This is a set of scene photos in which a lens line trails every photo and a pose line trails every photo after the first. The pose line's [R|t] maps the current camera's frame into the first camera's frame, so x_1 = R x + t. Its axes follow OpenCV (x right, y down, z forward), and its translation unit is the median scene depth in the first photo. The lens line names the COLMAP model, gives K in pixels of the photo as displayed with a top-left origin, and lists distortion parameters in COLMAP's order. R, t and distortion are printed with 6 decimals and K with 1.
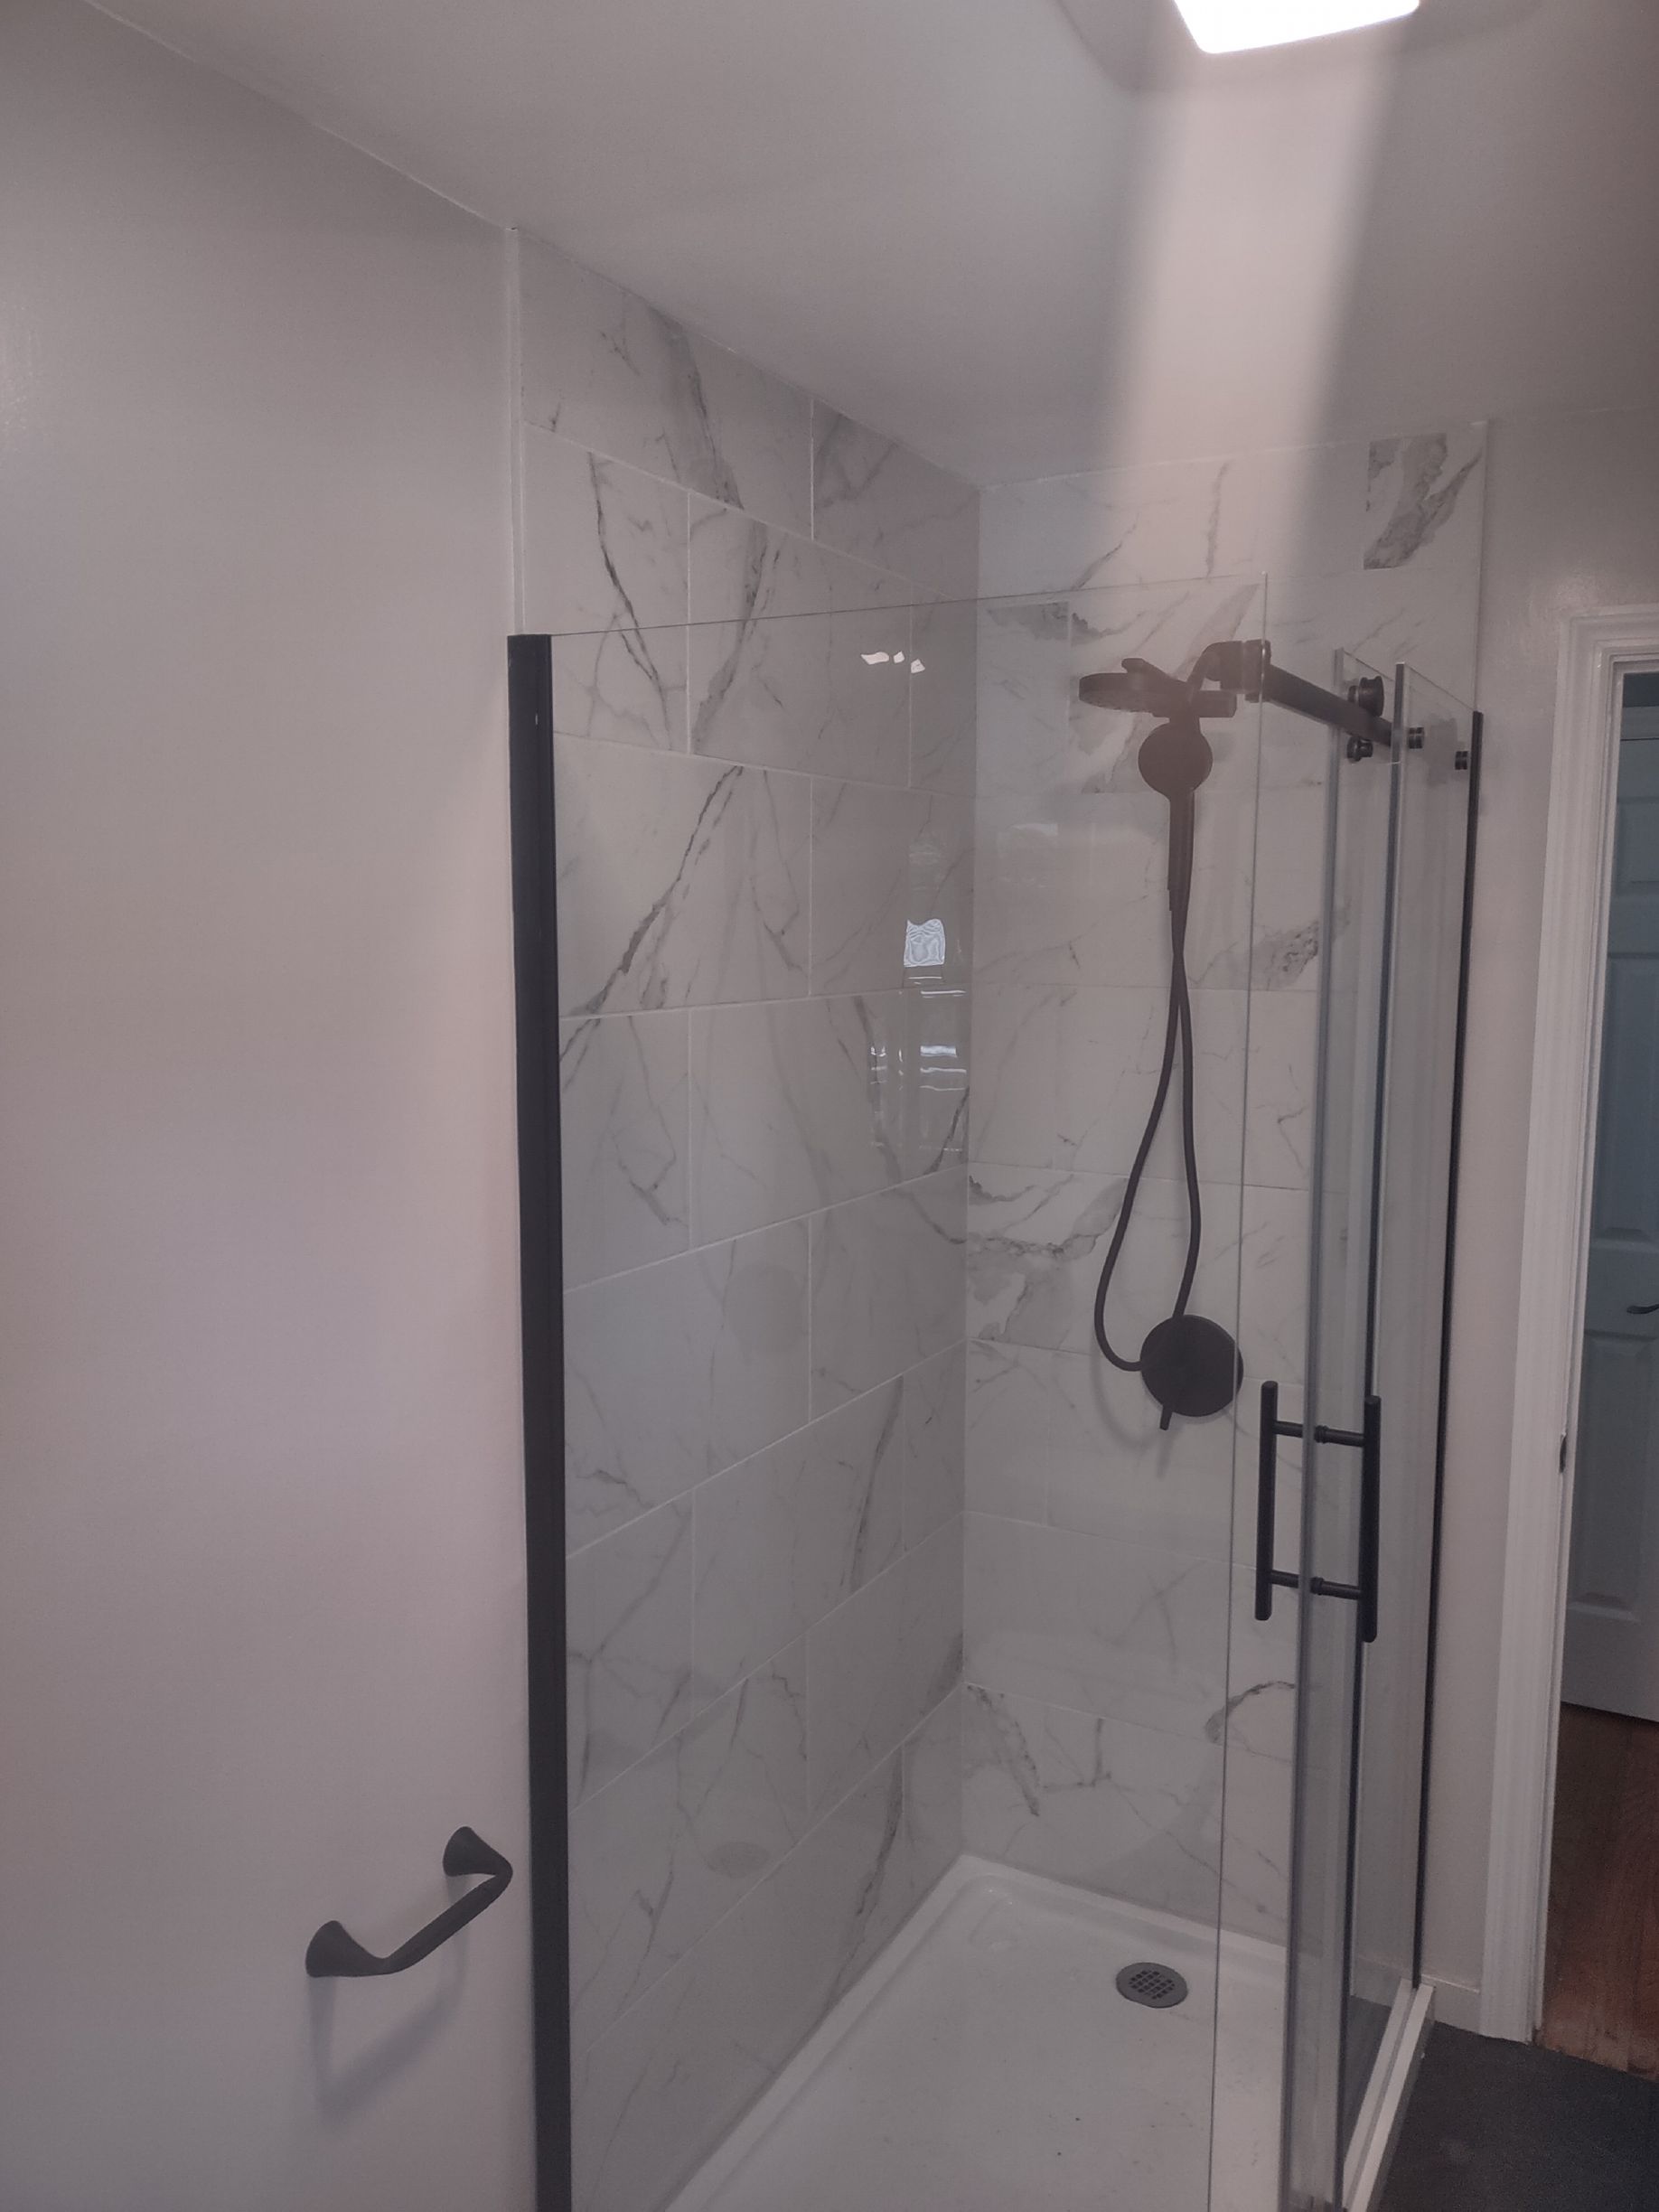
lens RADIAL K [[1638.2, 0, 838.7], [0, 1638.2, 1114.2], [0, 0, 1]] dist [0.080418, -0.114109]
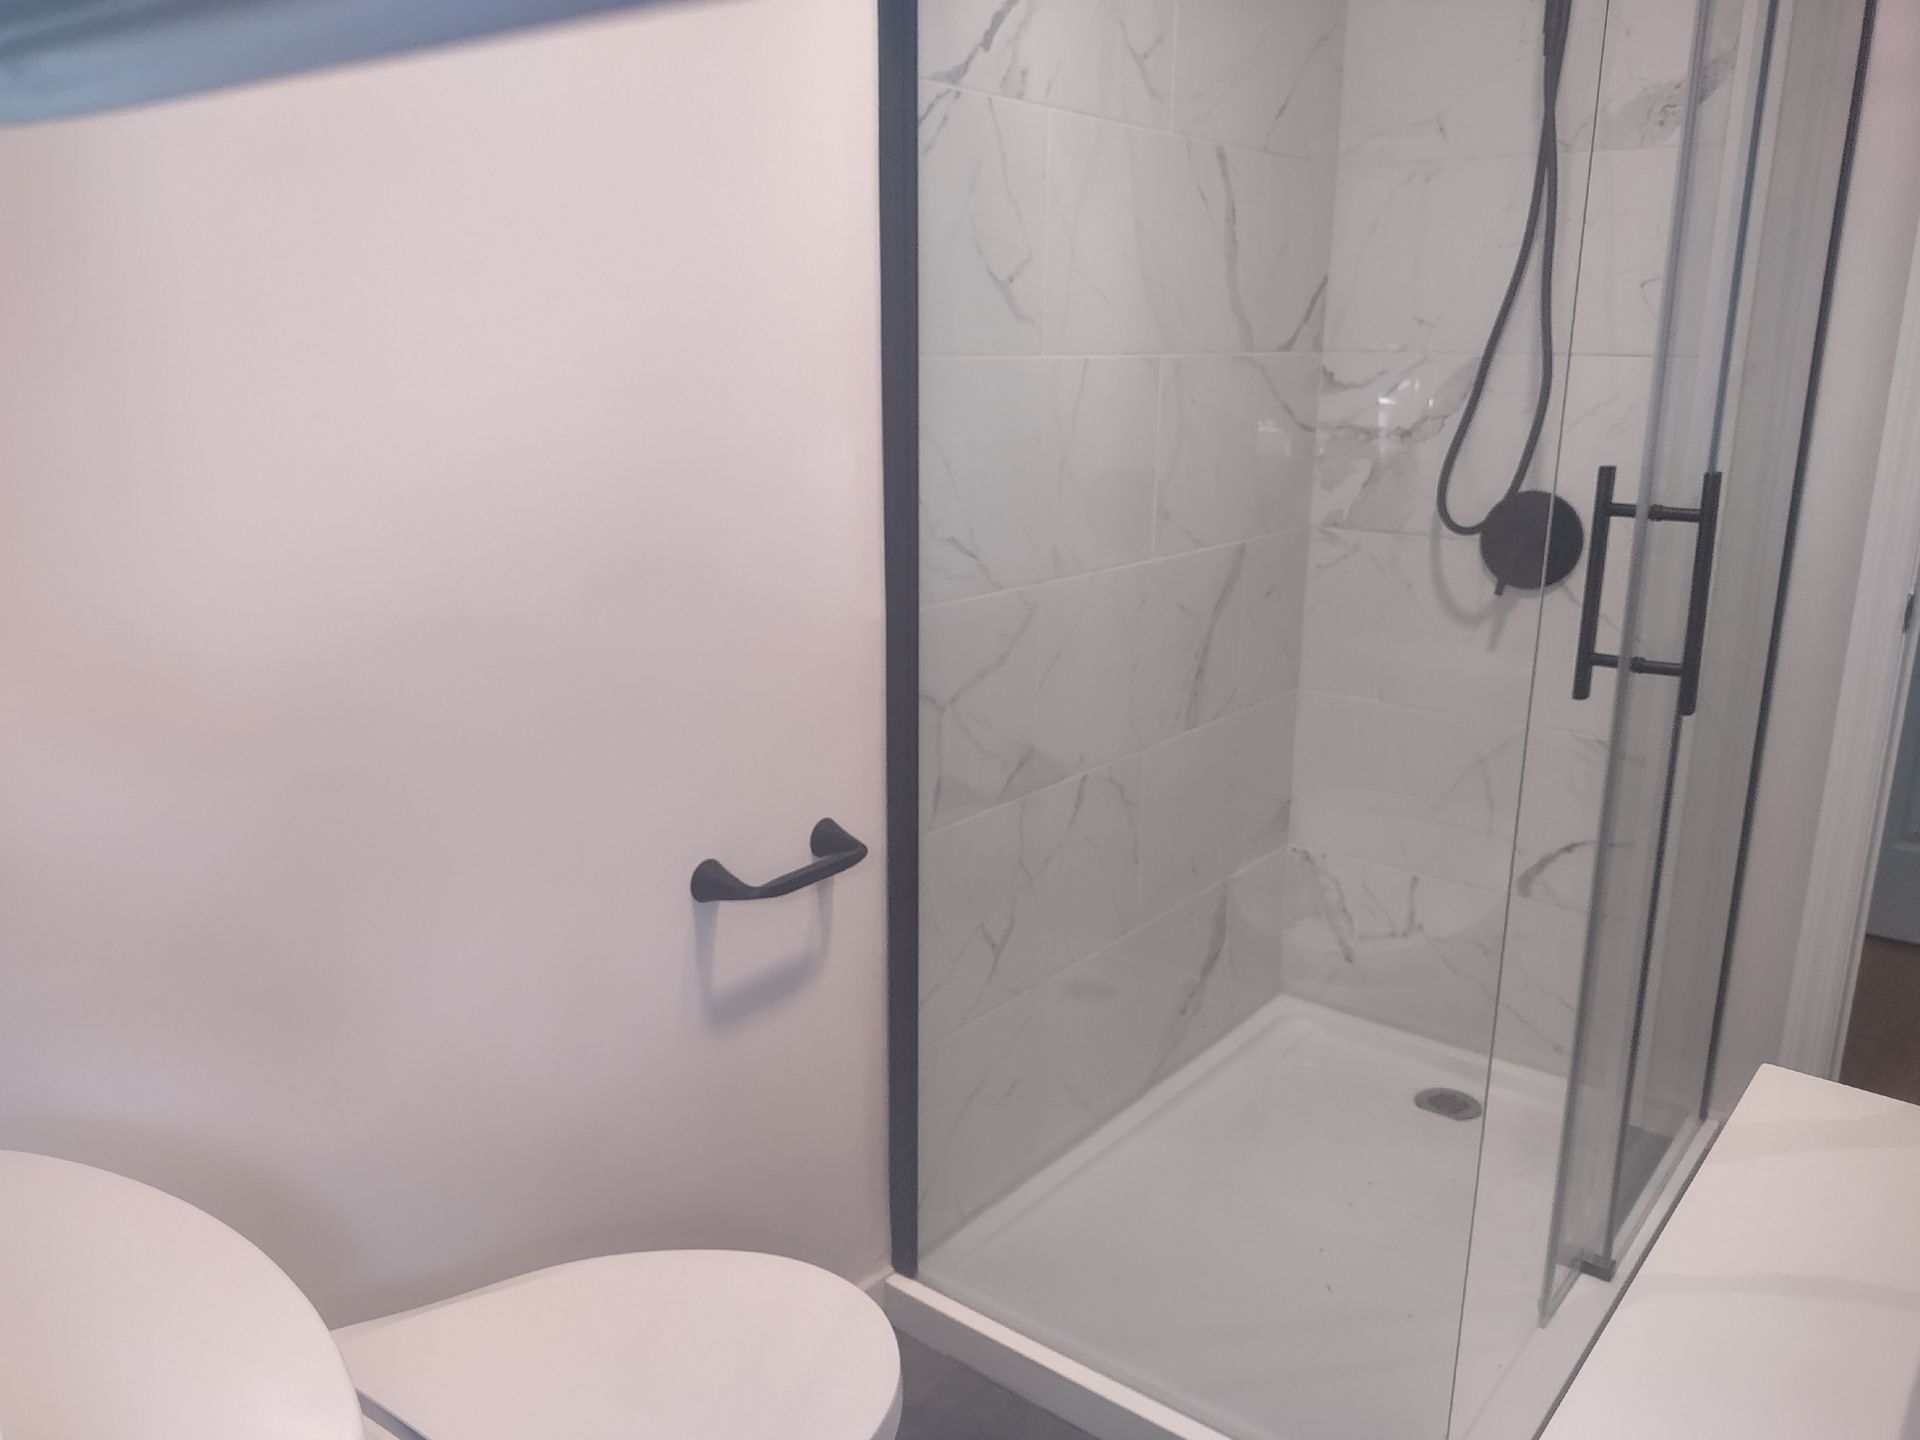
lens RADIAL K [[1447.1, 0, 956.8], [0, 1447.1, 733.8], [0, 0, 1]] dist [0.091426, -0.225814]
pose [[0.984385, 0.046434, -0.169791, 0.021448], [-0.021276, 0.988894, 0.147089, 0.154958], [0.174736, -0.141179, 0.974441, 0.028242]]
